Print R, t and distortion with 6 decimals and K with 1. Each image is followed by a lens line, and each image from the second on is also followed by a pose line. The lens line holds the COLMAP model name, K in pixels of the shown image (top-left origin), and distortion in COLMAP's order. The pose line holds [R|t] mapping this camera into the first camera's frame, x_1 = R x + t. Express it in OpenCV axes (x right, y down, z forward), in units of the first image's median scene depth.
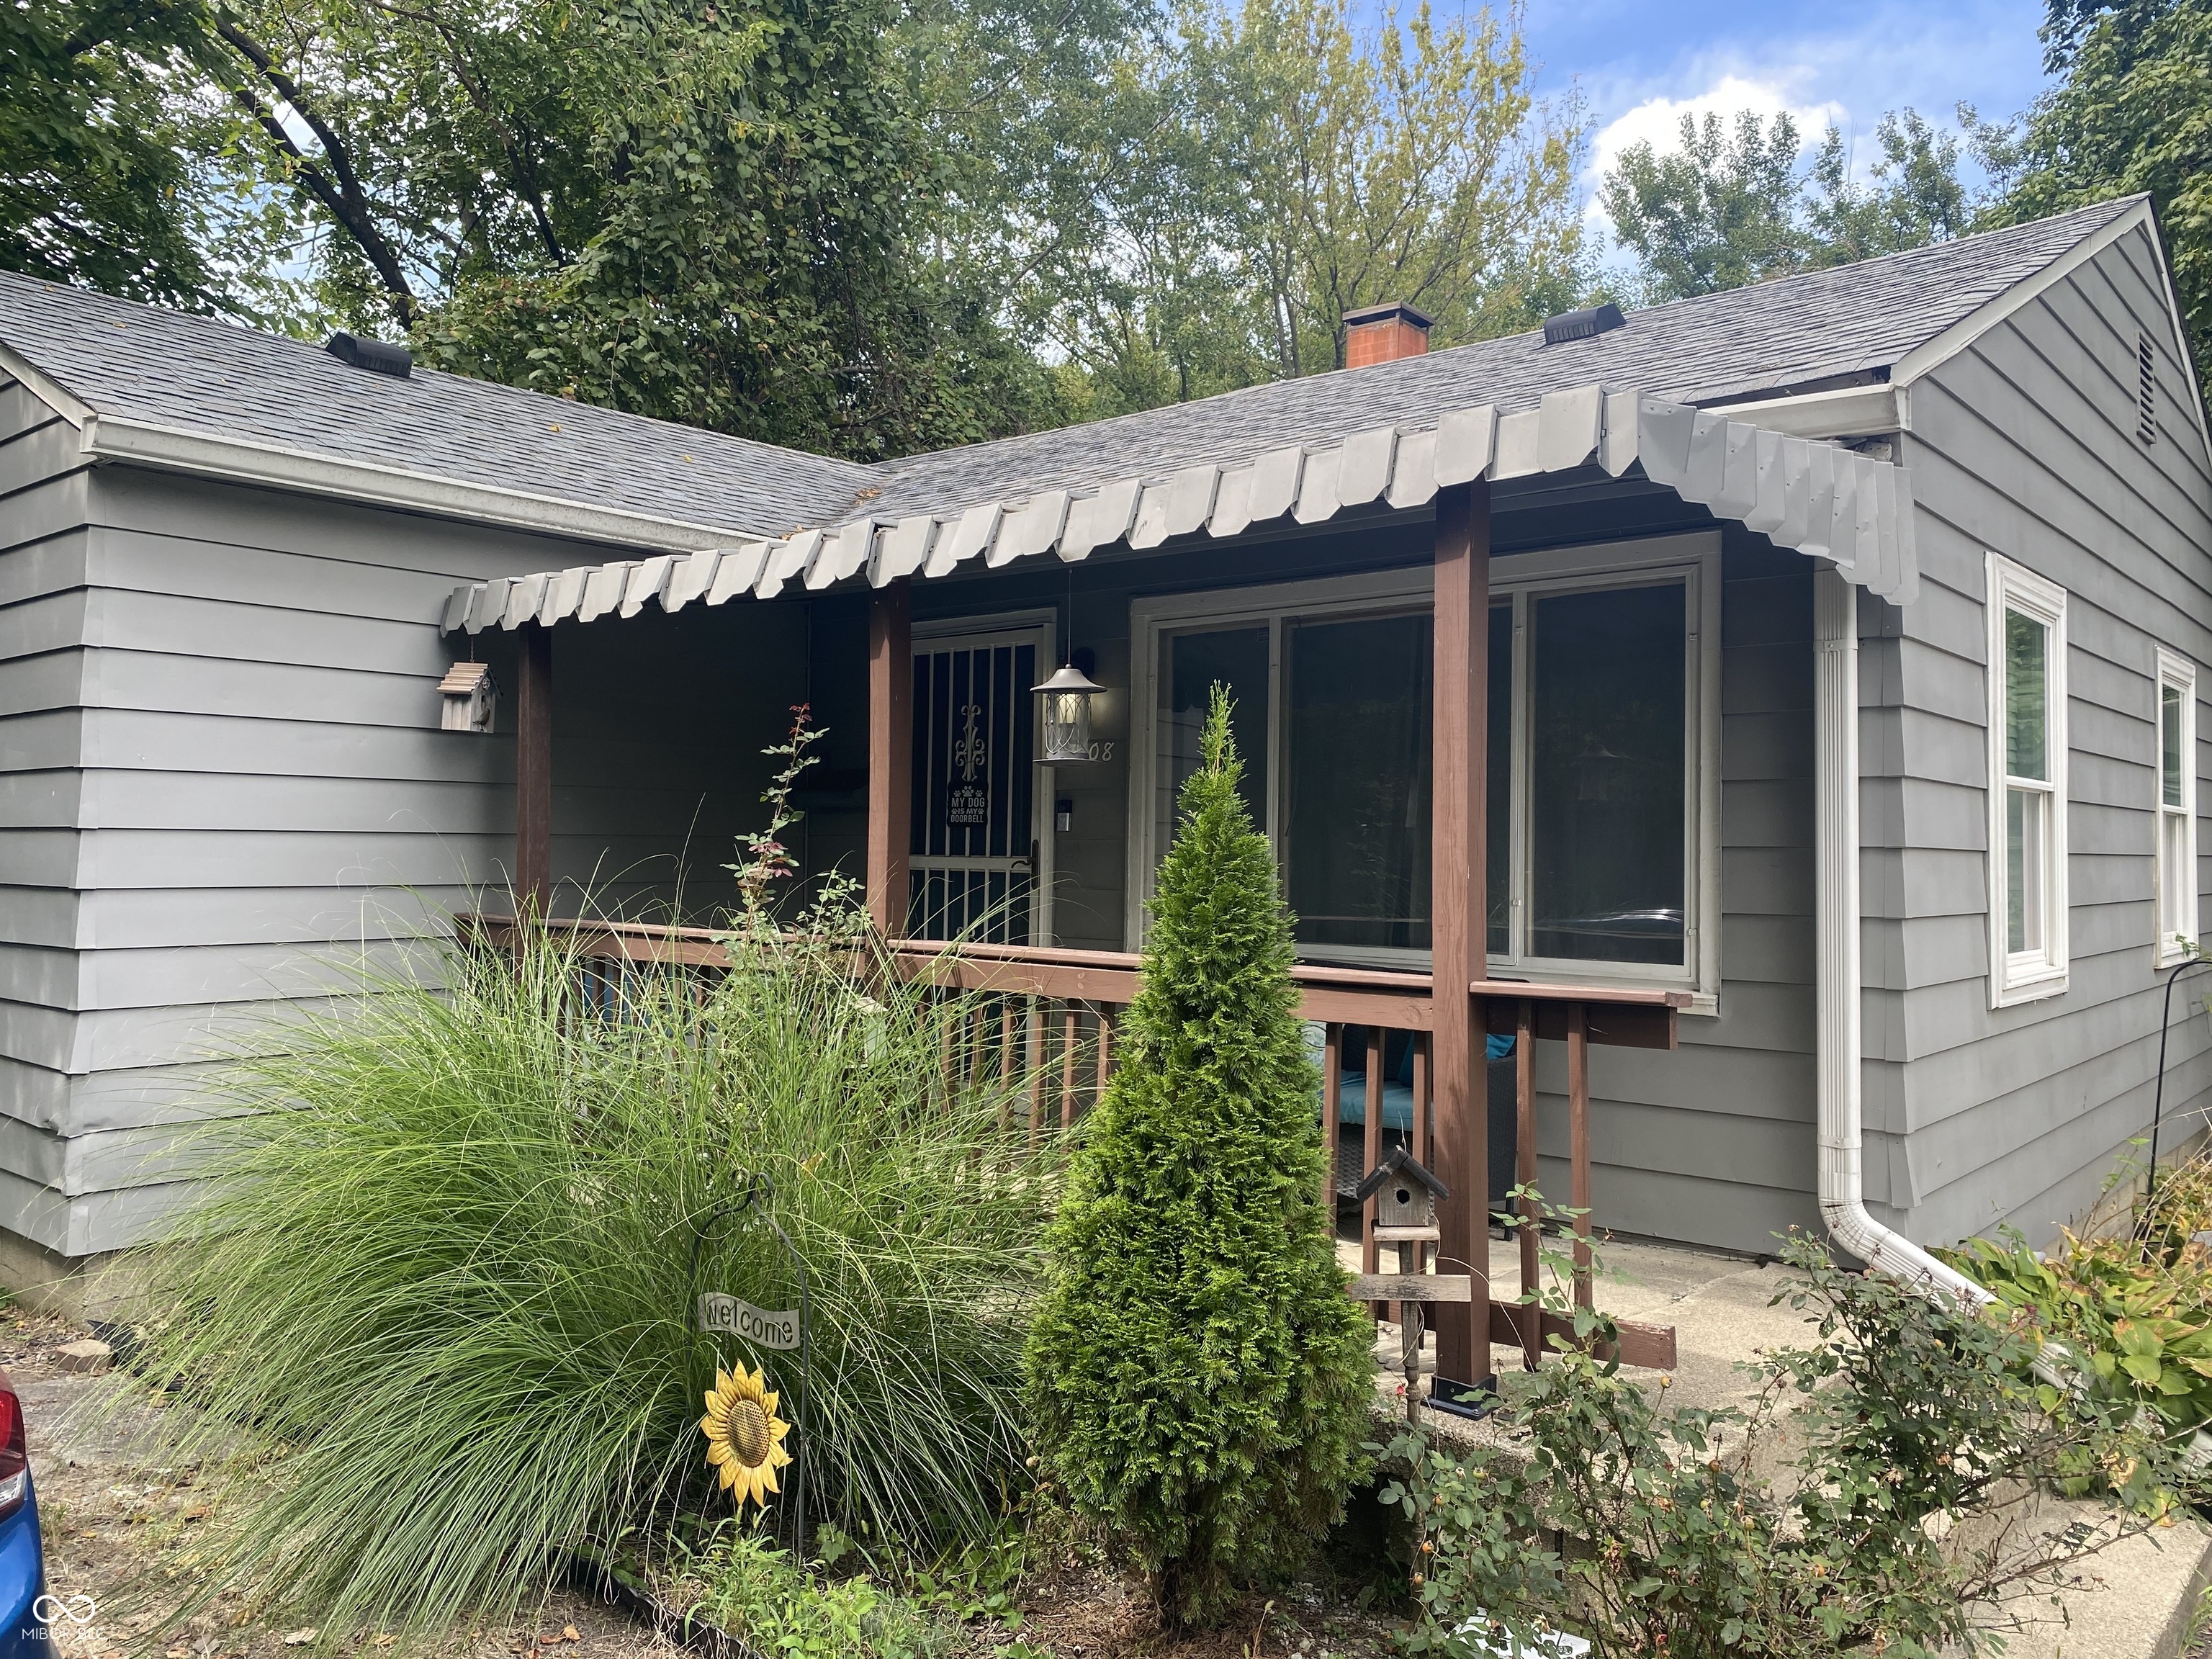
lens RADIAL K [[1685.6, 0, 1103.3], [0, 1685.6, 813.0], [0, 0, 1]] dist [0.020564, 0.002132]
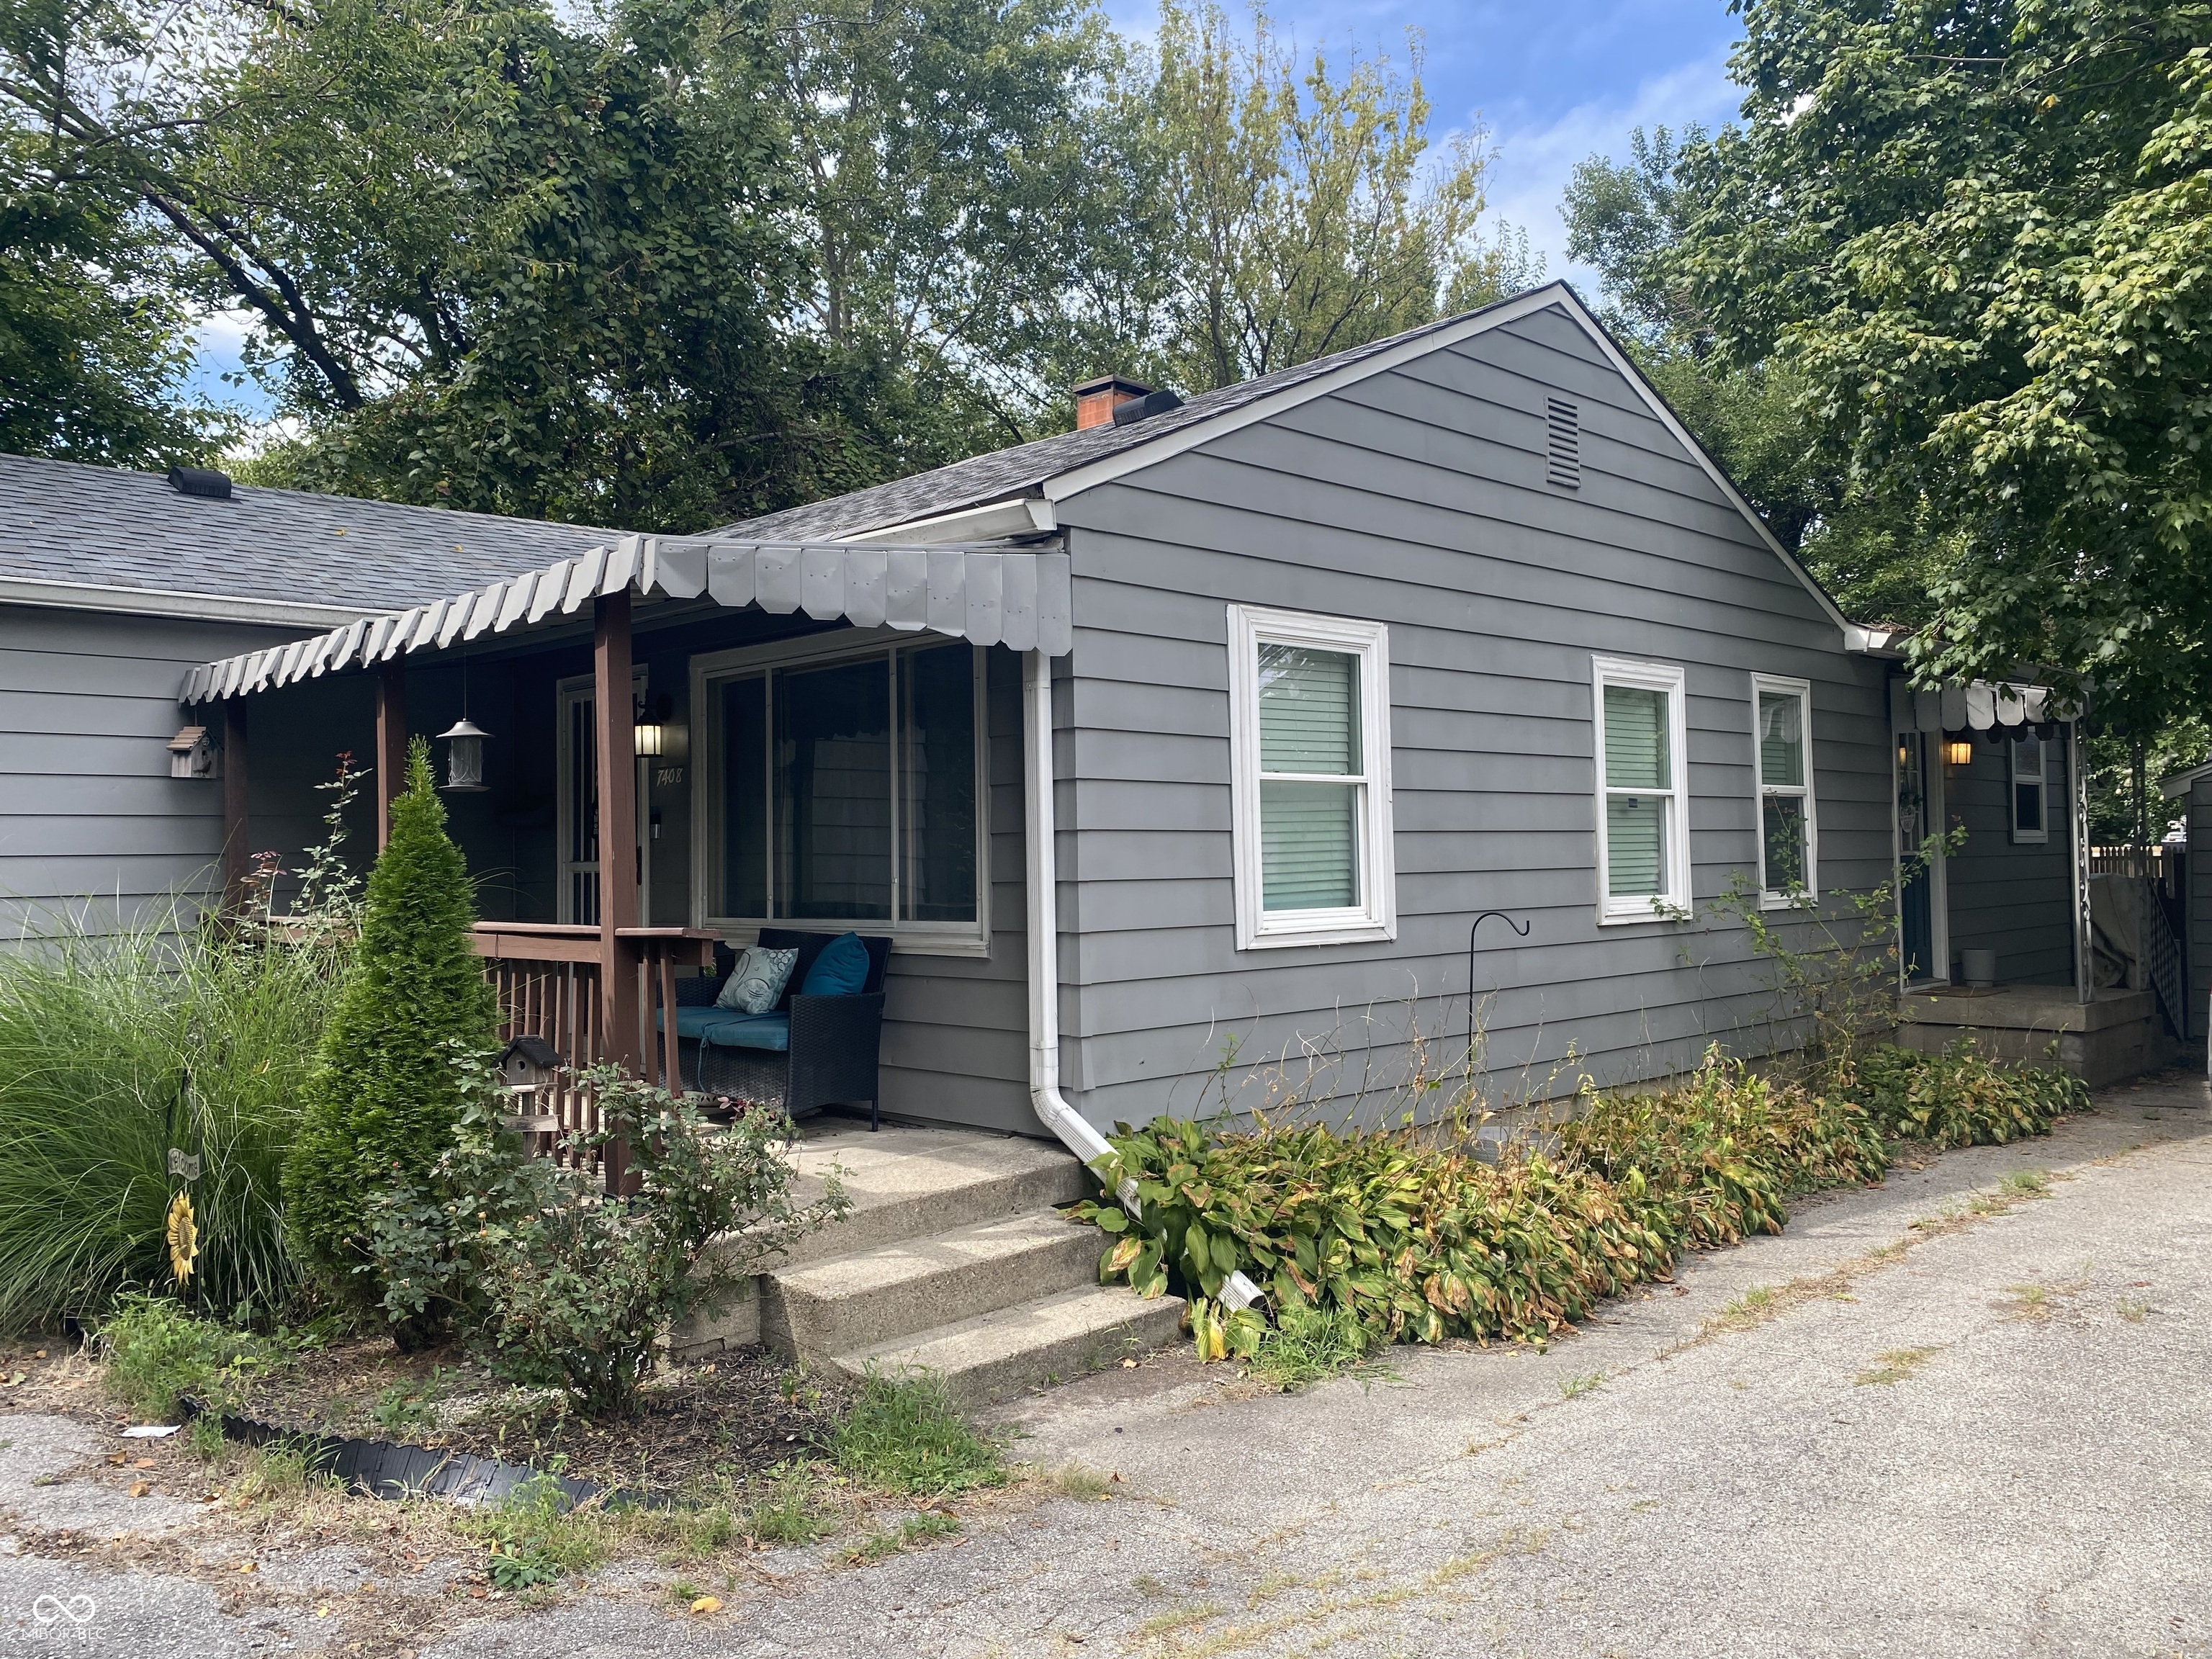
lens RADIAL K [[1671.3, 0, 1106.0], [0, 1671.3, 829.5], [0, 0, 1]] dist [0.014285, -0.004227]
pose [[0.994983, -0.033054, -0.094422, 0.281974], [0.033519, 0.999432, 0.003343, 0.007696], [0.094258, -0.006491, 0.995527, -0.155145]]
